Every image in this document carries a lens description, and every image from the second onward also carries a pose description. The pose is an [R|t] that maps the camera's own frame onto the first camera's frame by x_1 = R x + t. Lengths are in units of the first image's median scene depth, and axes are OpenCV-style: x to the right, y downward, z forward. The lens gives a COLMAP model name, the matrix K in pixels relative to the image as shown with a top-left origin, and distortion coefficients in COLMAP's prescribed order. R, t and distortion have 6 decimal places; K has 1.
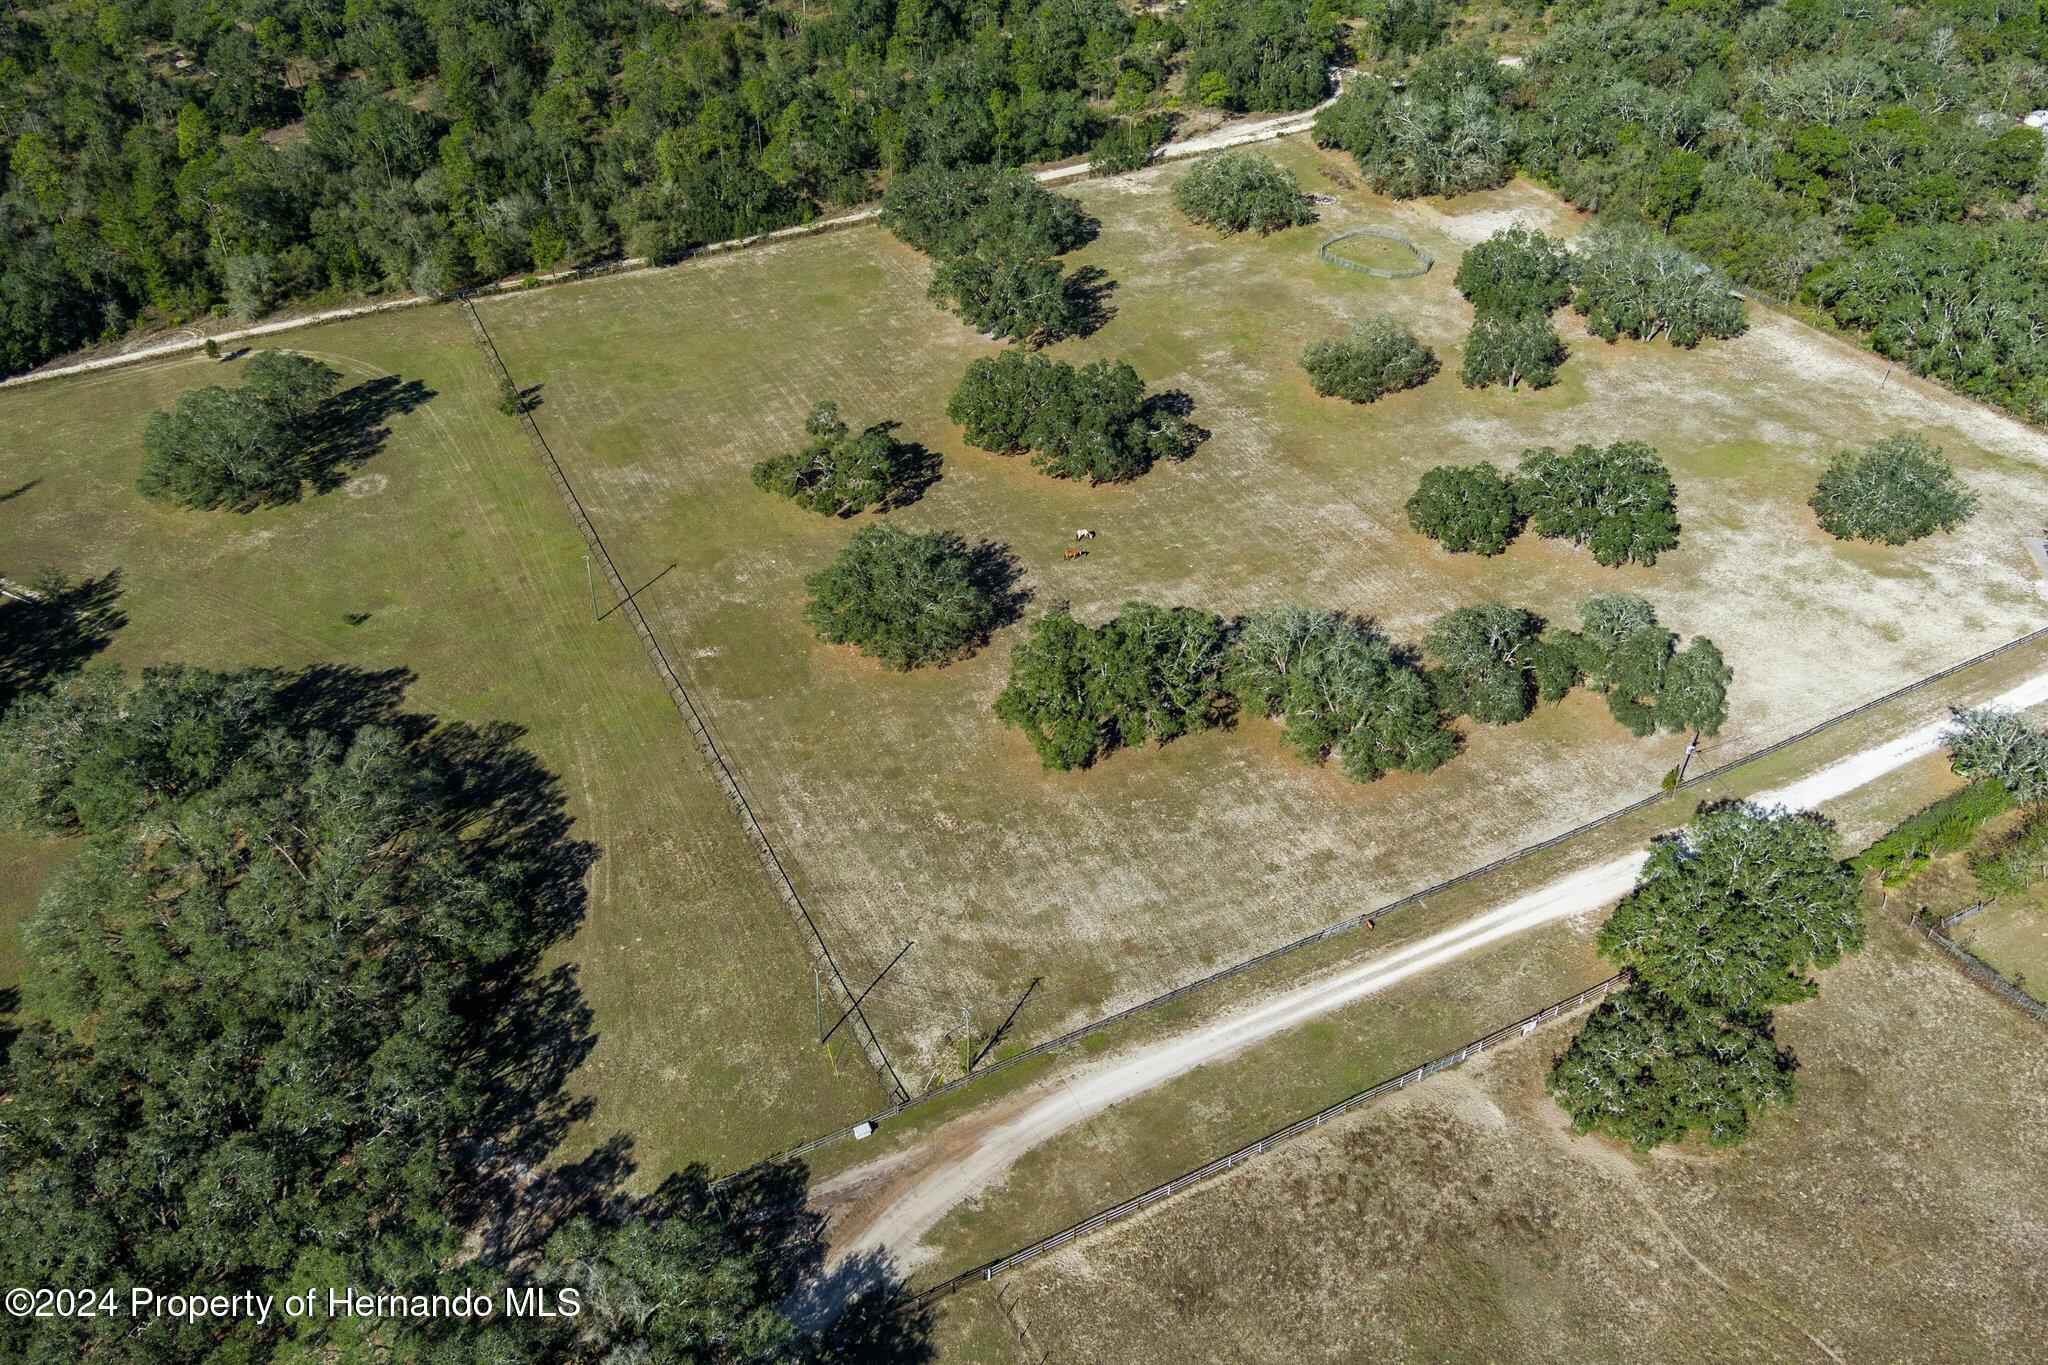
lens RADIAL K [[1650.2, 0, 1017.4], [0, 1650.2, 679.9], [0, 0, 1]] dist [-0.002136, 0.004020]
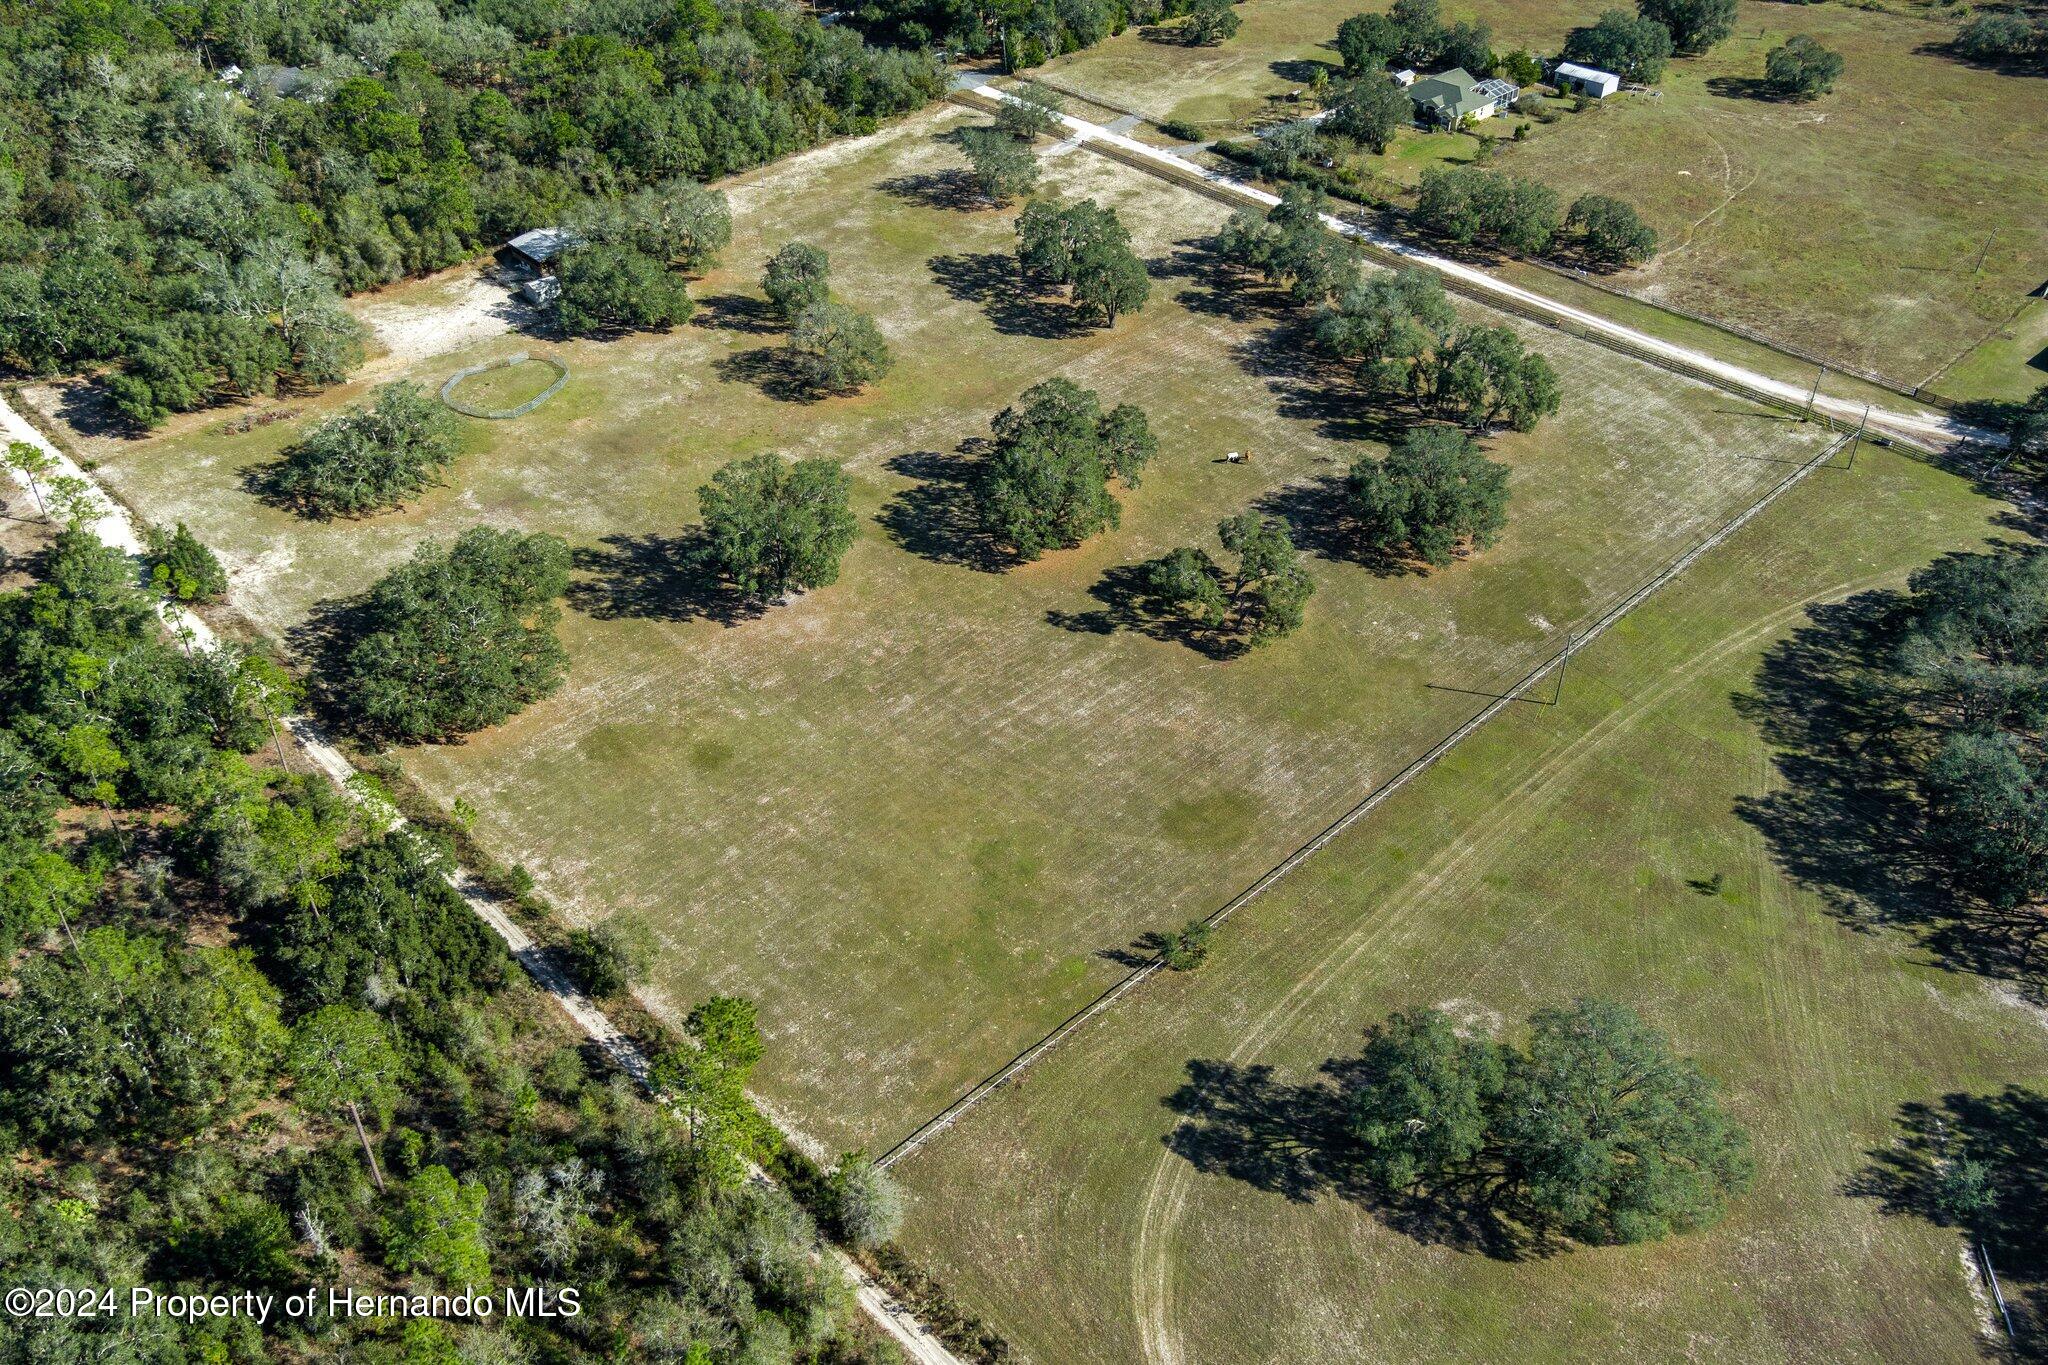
lens RADIAL K [[1650.2, 0, 1020.3], [0, 1650.2, 686.5], [0, 0, 1]] dist [-0.002136, 0.004020]
pose [[-0.291098, -0.584929, 0.757047, -0.892944], [0.584863, 0.517418, 0.624671, -0.824192], [-0.757098, 0.624609, 0.191484, 1.077545]]
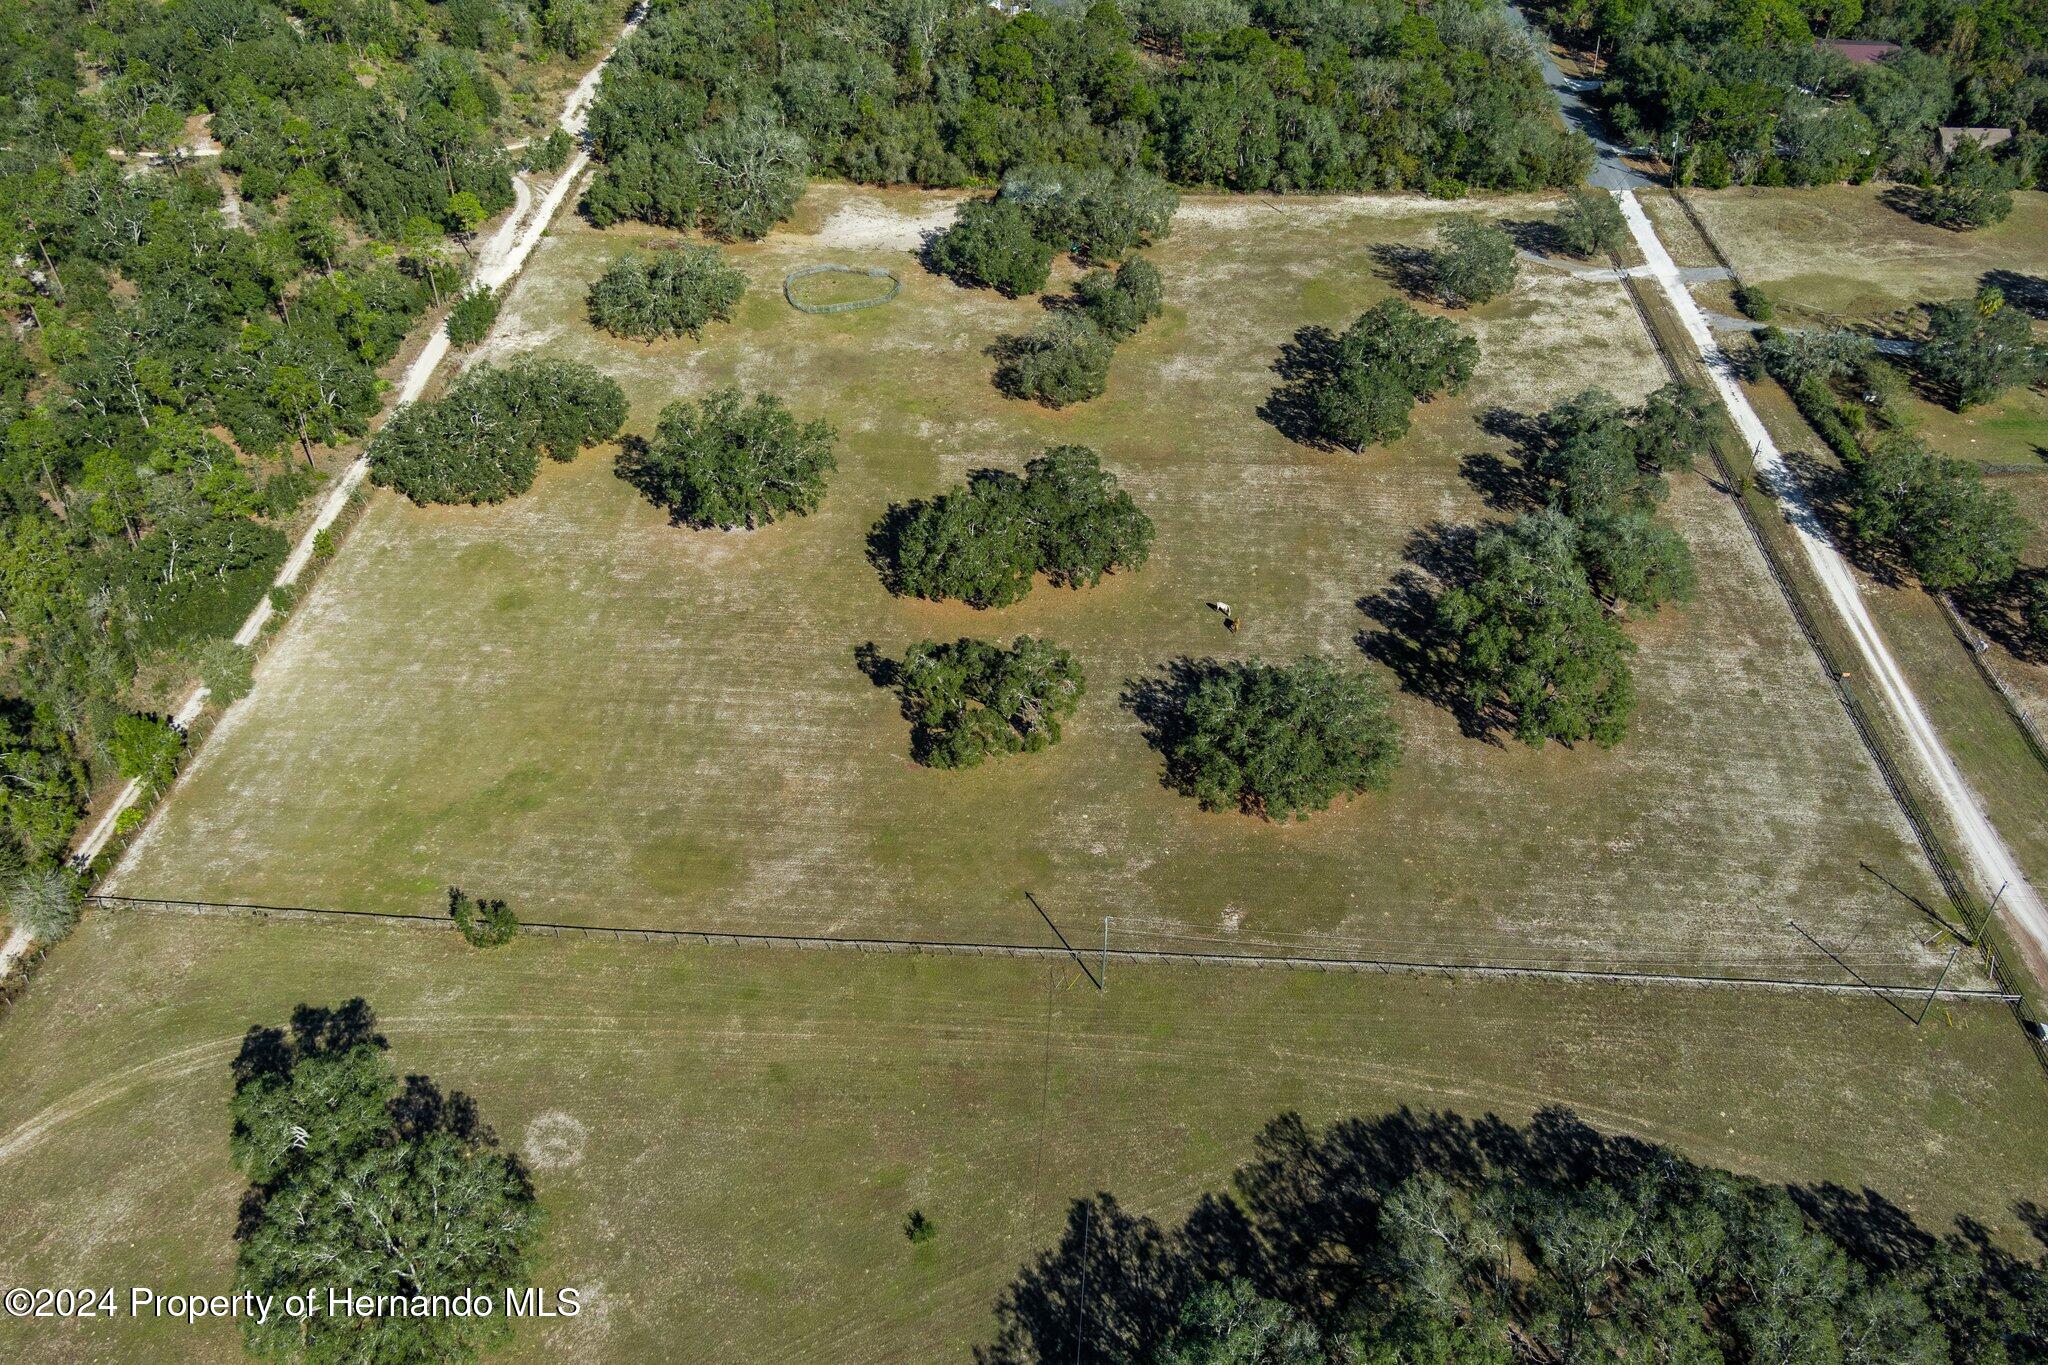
lens RADIAL K [[1650.2, 0, 1017.0], [0, 1650.2, 682.8], [0, 0, 1]] dist [-0.002136, 0.004020]
pose [[0.503731, -0.526455, 0.684909, -0.745520], [0.523538, 0.816701, 0.242710, -0.369363], [-0.687142, 0.236315, 0.687016, 0.484047]]
